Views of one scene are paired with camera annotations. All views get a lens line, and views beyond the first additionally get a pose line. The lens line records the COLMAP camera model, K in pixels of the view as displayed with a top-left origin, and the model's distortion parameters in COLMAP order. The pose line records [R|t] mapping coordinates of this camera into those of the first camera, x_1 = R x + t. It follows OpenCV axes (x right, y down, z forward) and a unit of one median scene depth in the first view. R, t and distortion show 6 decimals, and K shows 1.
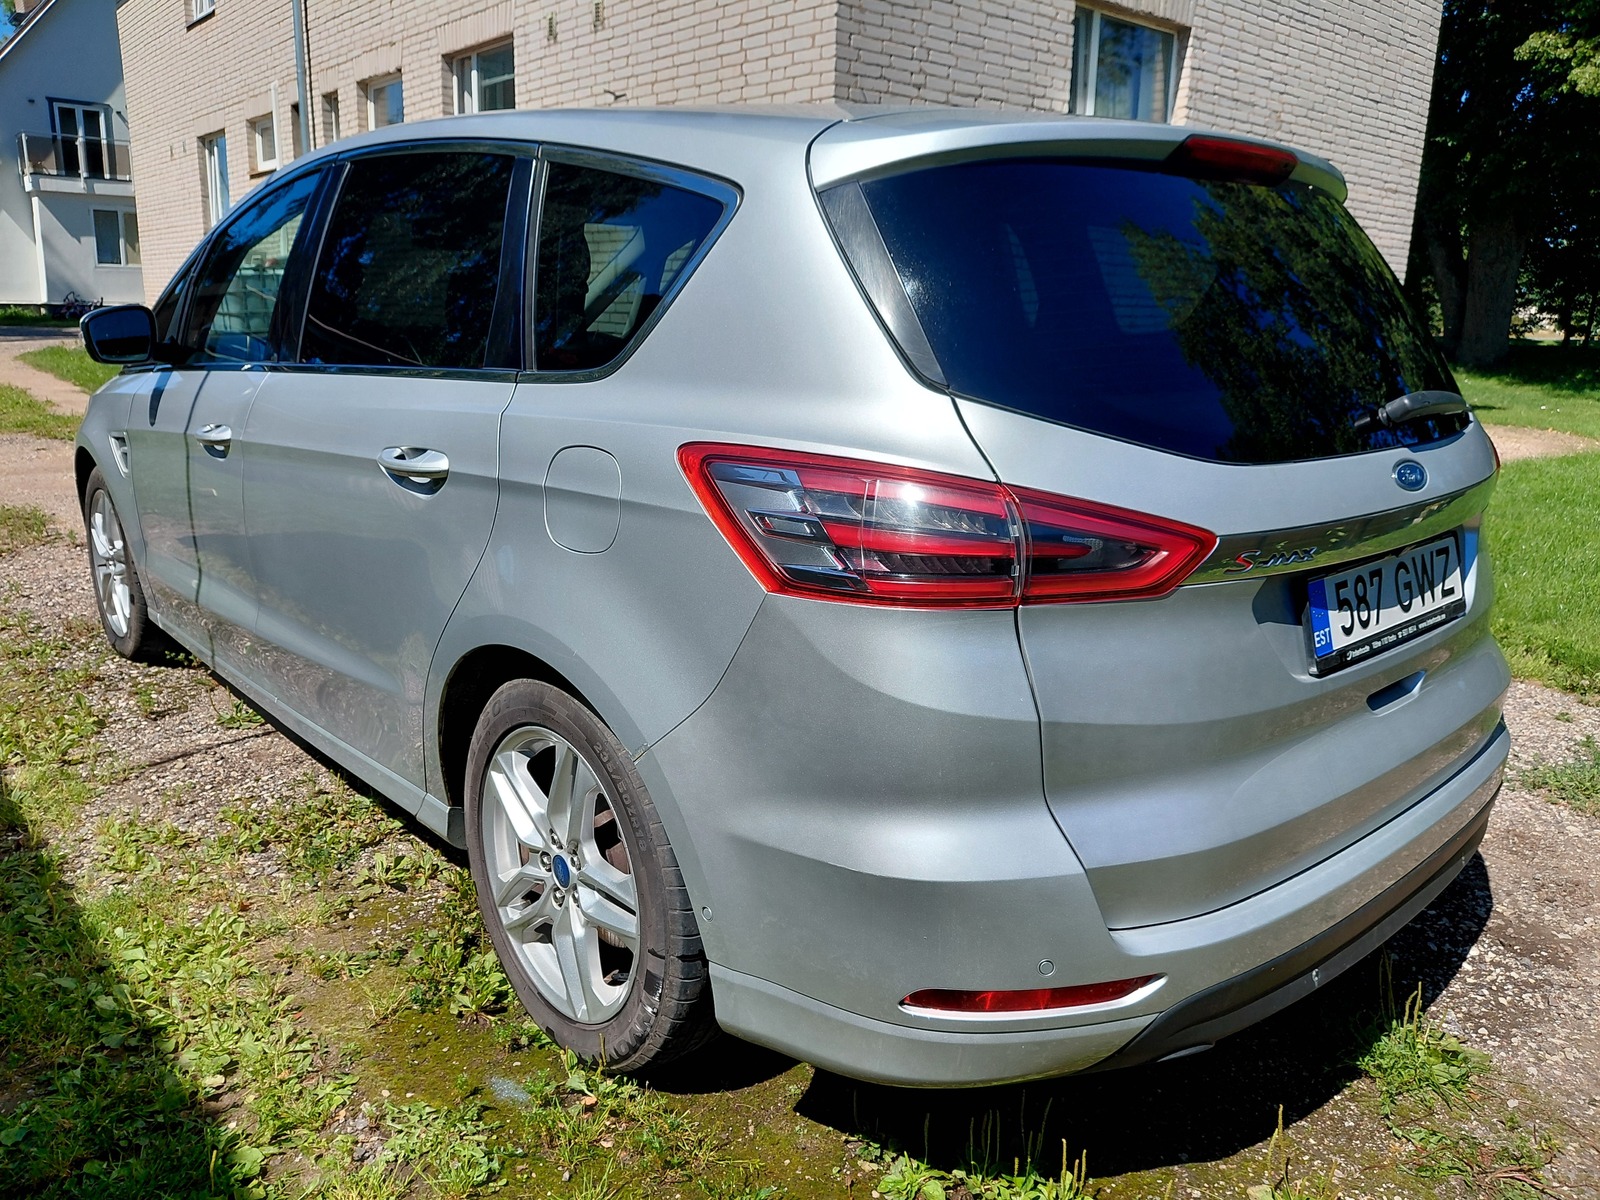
lens RADIAL K [[1217.3, 0, 800.0], [0, 1217.3, 600.0], [0, 0, 1]] dist [-0.037378, -0.002014]
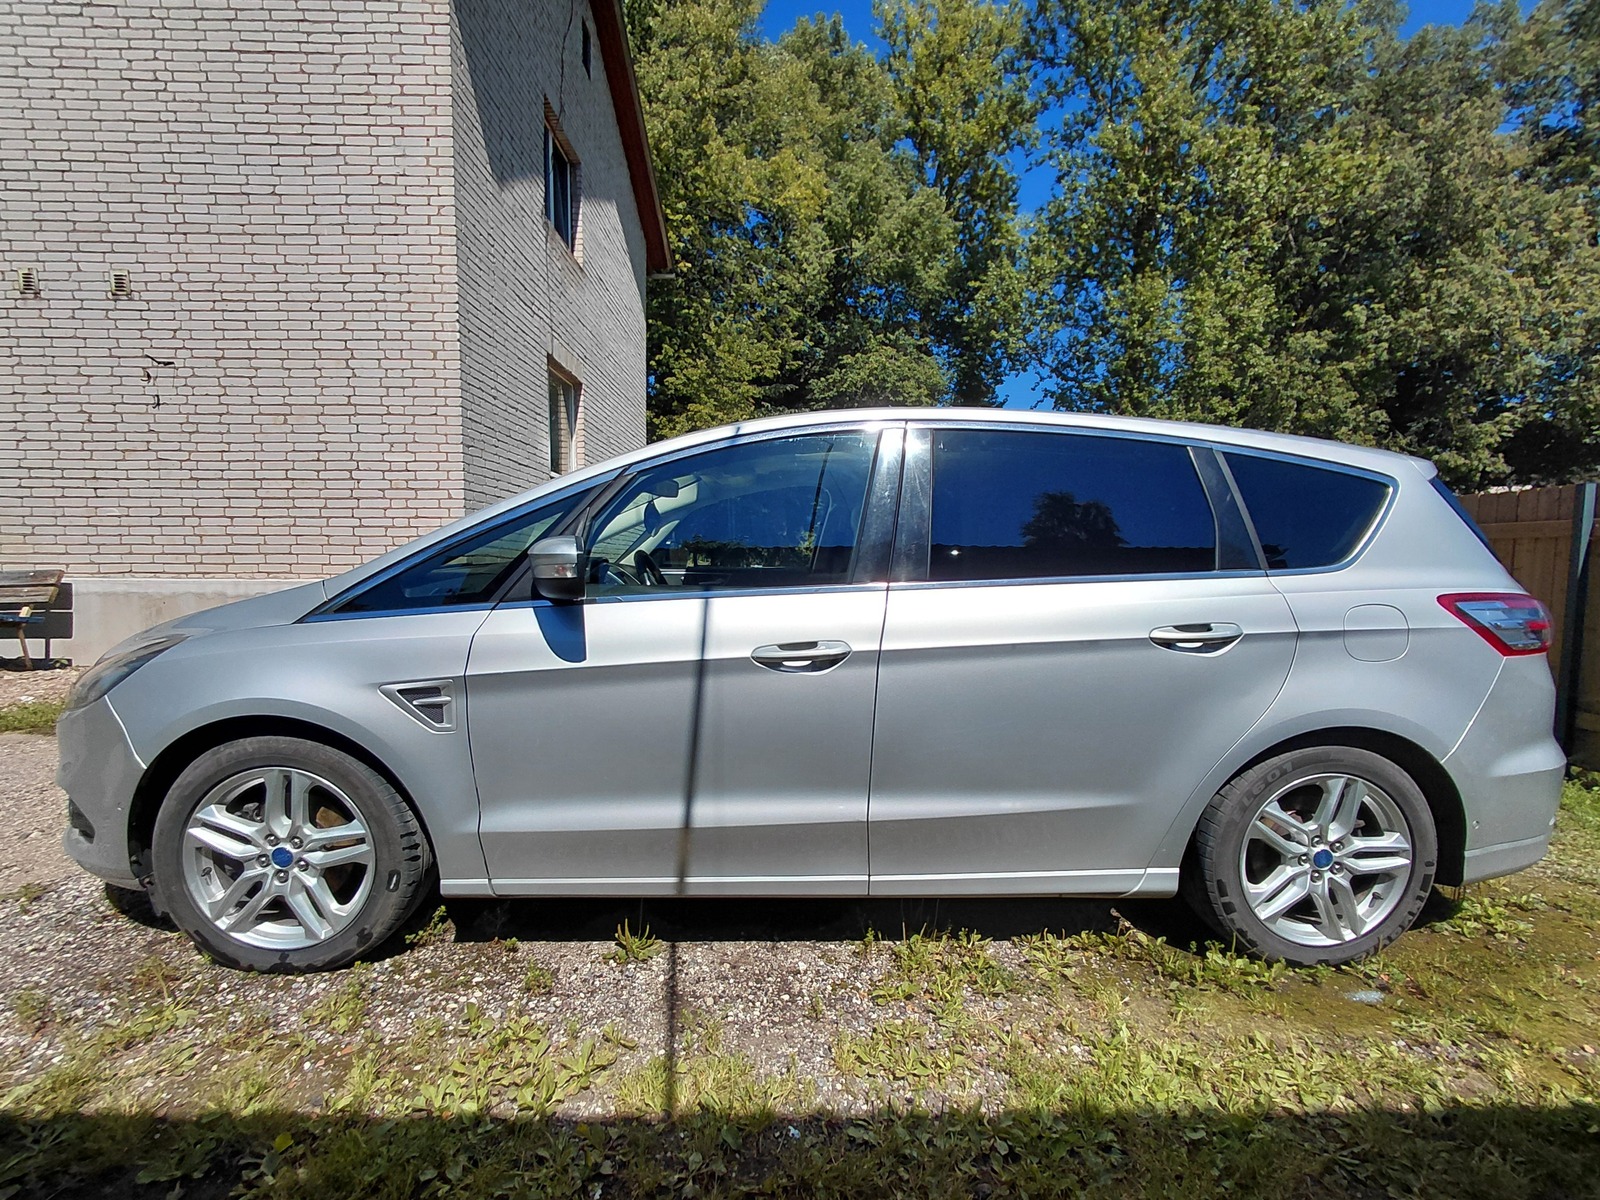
lens RADIAL K [[753.2, 0, 800.0], [0, 753.2, 600.0], [0, 0, 1]] dist [-0.000123, 0.001193]
pose [[0.641936, -0.059097, 0.764477, -0.339168], [0.189175, 0.978411, -0.083216, -0.041891], [-0.743055, 0.198039, 0.639257, 0.186614]]
